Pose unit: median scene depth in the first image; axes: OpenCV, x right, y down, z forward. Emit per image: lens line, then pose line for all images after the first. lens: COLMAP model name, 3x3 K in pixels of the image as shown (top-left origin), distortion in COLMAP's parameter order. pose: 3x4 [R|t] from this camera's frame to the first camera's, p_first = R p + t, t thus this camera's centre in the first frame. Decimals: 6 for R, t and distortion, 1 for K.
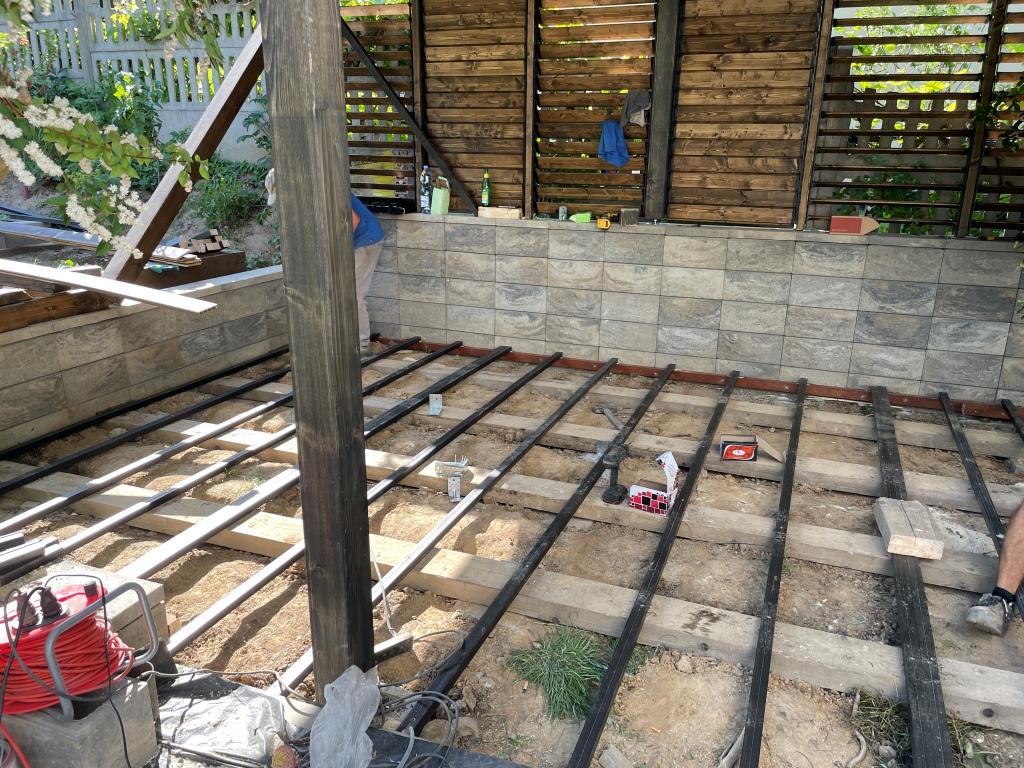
lens RADIAL K [[775.0, 0, 509.9], [0, 775.0, 387.9], [0, 0, 1]] dist [0.100582, -0.137462]
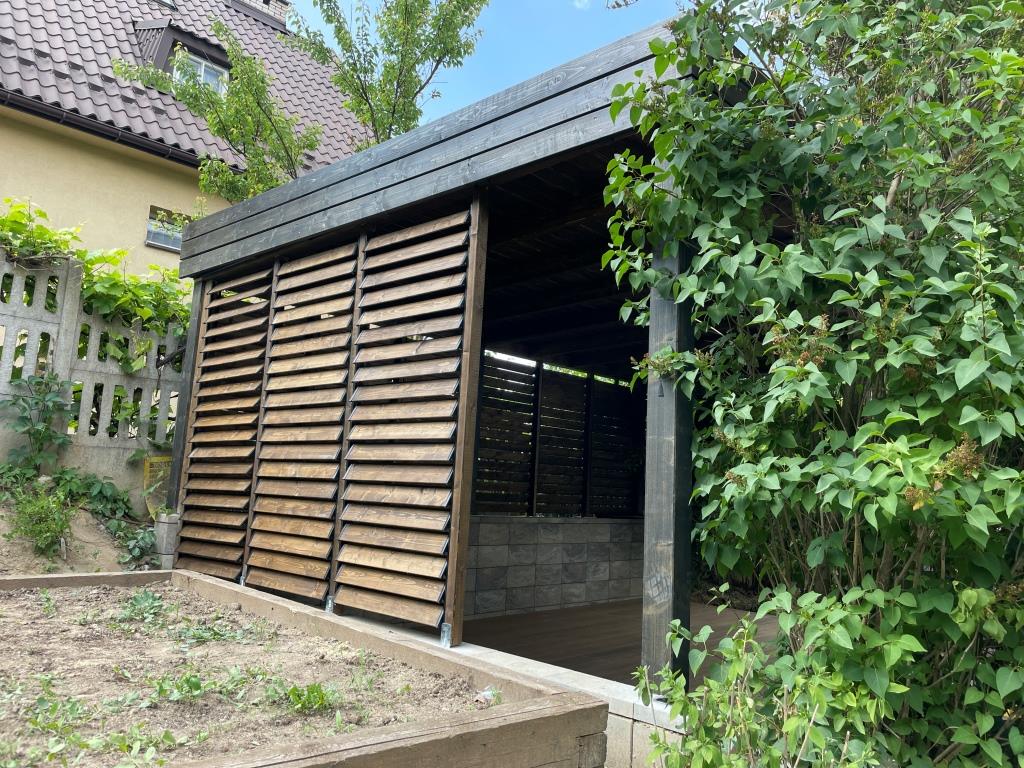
lens RADIAL K [[775.4, 0, 516.5], [0, 775.4, 376.6], [0, 0, 1]] dist [0.099880, -0.136858]
pose [[0.359650, 0.139887, 0.922542, -1.070468], [0.238540, 0.942060, -0.235841, -0.096065], [-0.902081, 0.304883, 0.305444, 0.424503]]
